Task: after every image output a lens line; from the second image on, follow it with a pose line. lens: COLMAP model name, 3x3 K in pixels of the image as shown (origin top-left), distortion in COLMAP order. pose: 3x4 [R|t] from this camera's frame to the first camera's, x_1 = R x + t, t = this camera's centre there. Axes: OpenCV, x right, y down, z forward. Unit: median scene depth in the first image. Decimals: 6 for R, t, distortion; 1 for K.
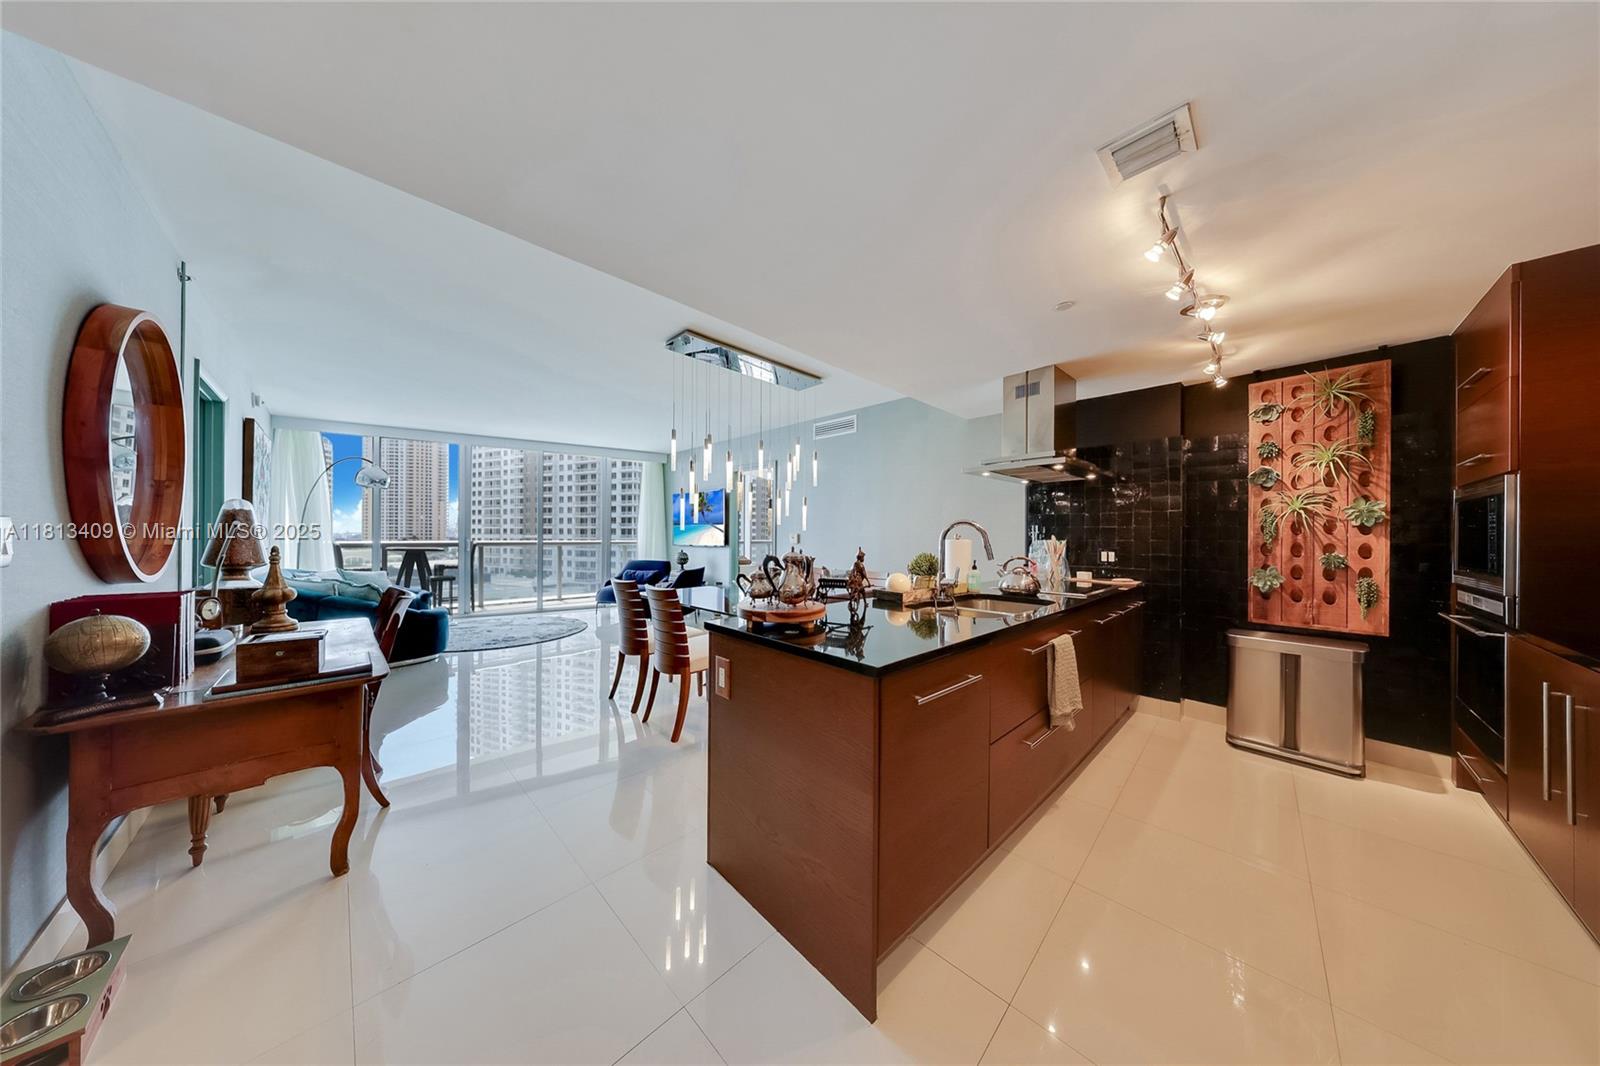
lens RADIAL K [[464.1, 0, 800.0], [0, 464.1, 533.0], [0, 0, 1]] dist [0.000764, 0.000009]
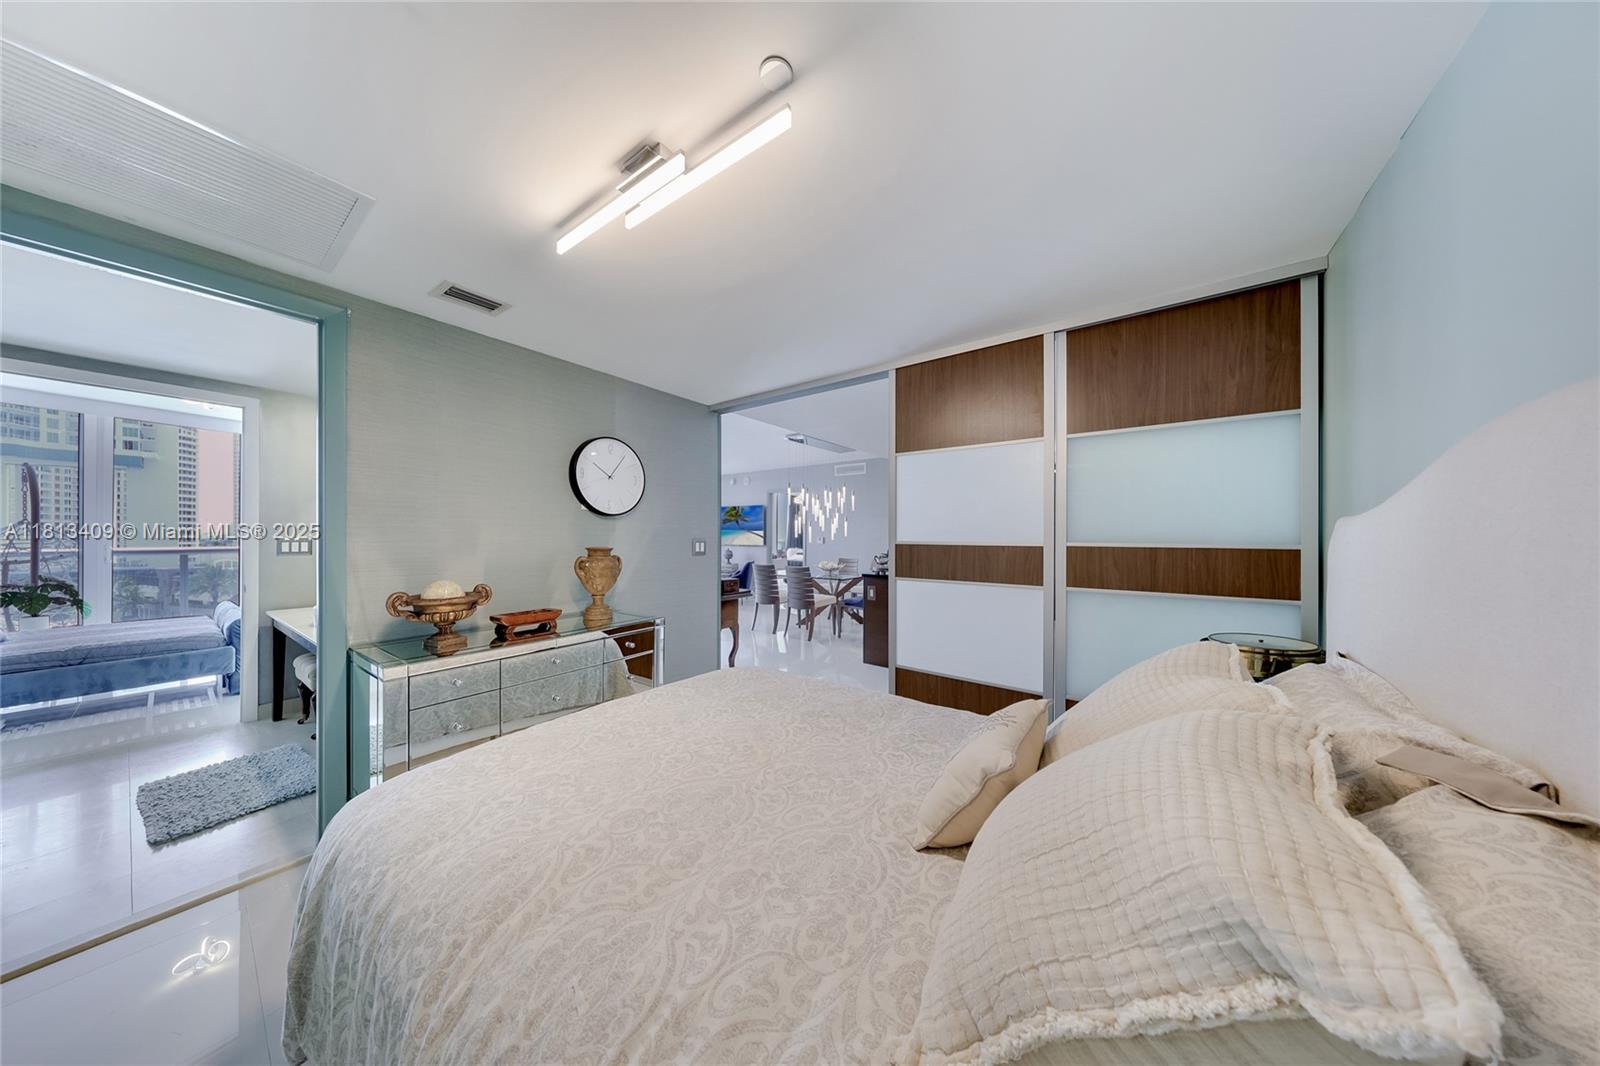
lens RADIAL K [[464.1, 0, 800.0], [0, 464.1, 533.0], [0, 0, 1]] dist [0.000764, 0.000009]
pose [[0.991529, -0.002928, 0.129853, -0.214561], [0.002713, 0.999995, 0.001836, -0.011321], [-0.129857, -0.001469, 0.991532, -0.382061]]
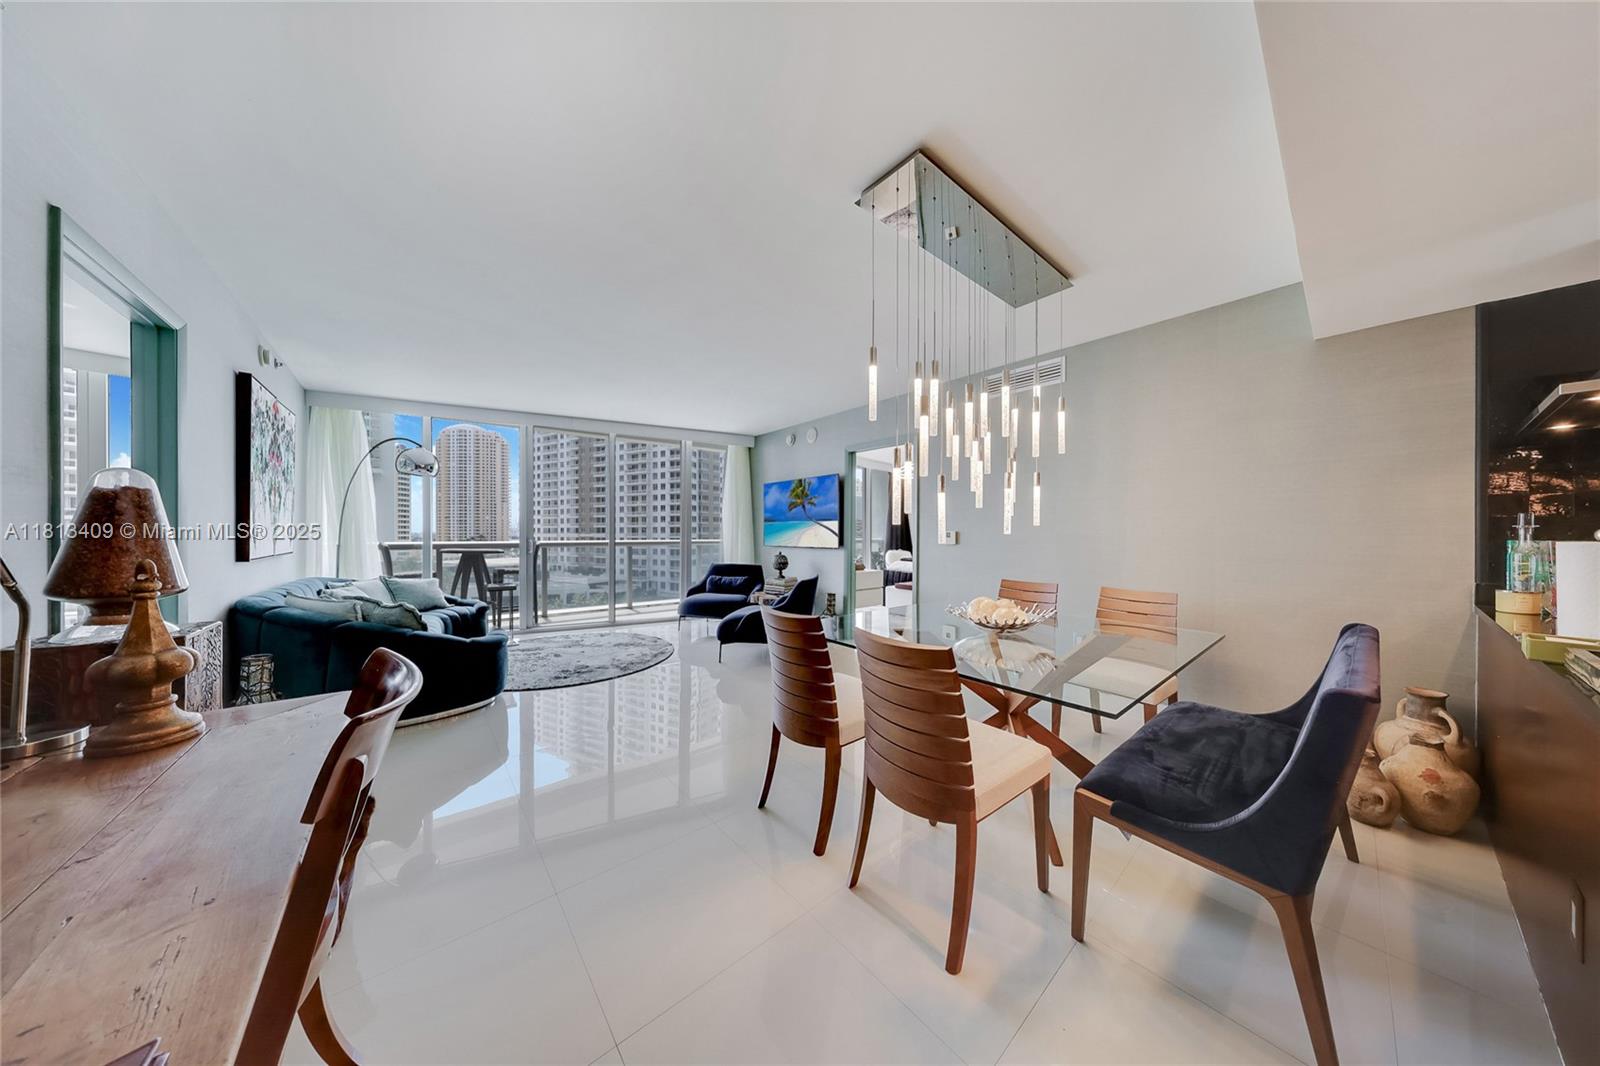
lens RADIAL K [[464.1, 0, 800.0], [0, 464.1, 533.0], [0, 0, 1]] dist [0.000764, 0.000009]
pose [[0.995792, -0.003543, -0.091570, -0.141643], [0.003937, 0.999984, 0.004117, 0.000383], [0.091554, -0.004460, 0.995790, 0.193599]]
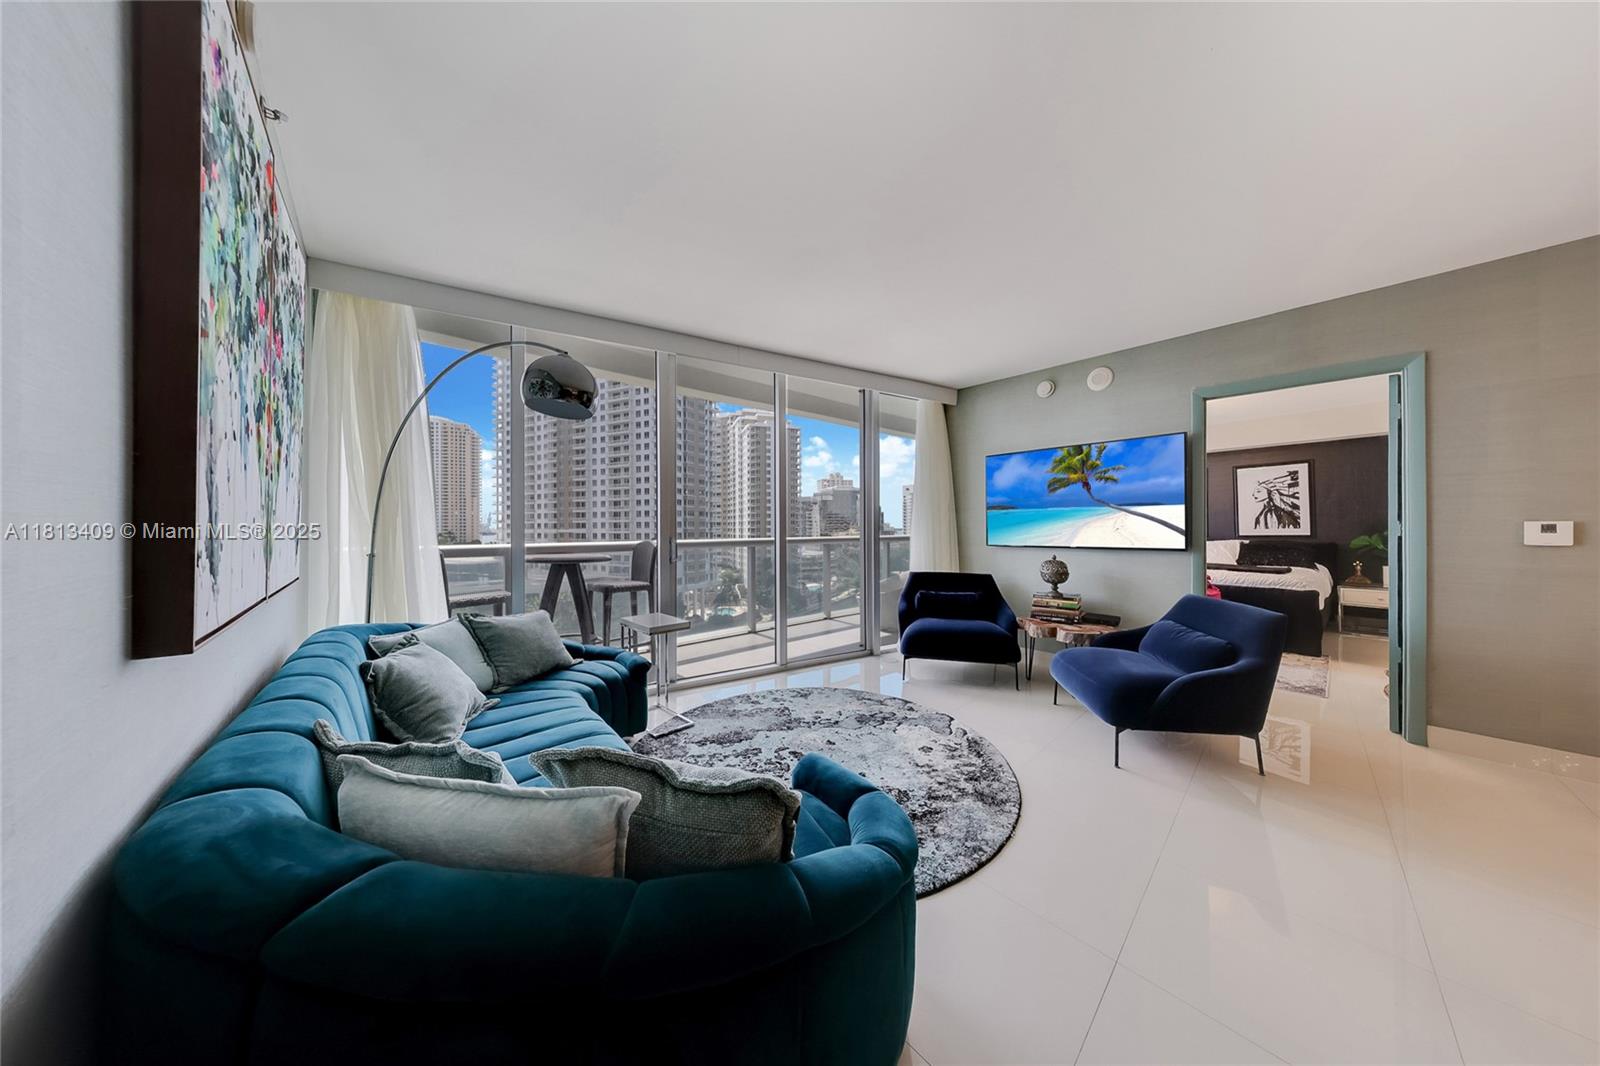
lens RADIAL K [[463.1, 0, 803.8], [0, 463.1, 518.3], [0, 0, 1]] dist [0.003819, 0.000037]
pose [[0.999176, -0.012637, -0.038559, -0.503088], [0.012127, 0.999836, -0.013422, -0.000542], [0.038722, 0.012943, 0.999166, 0.445031]]
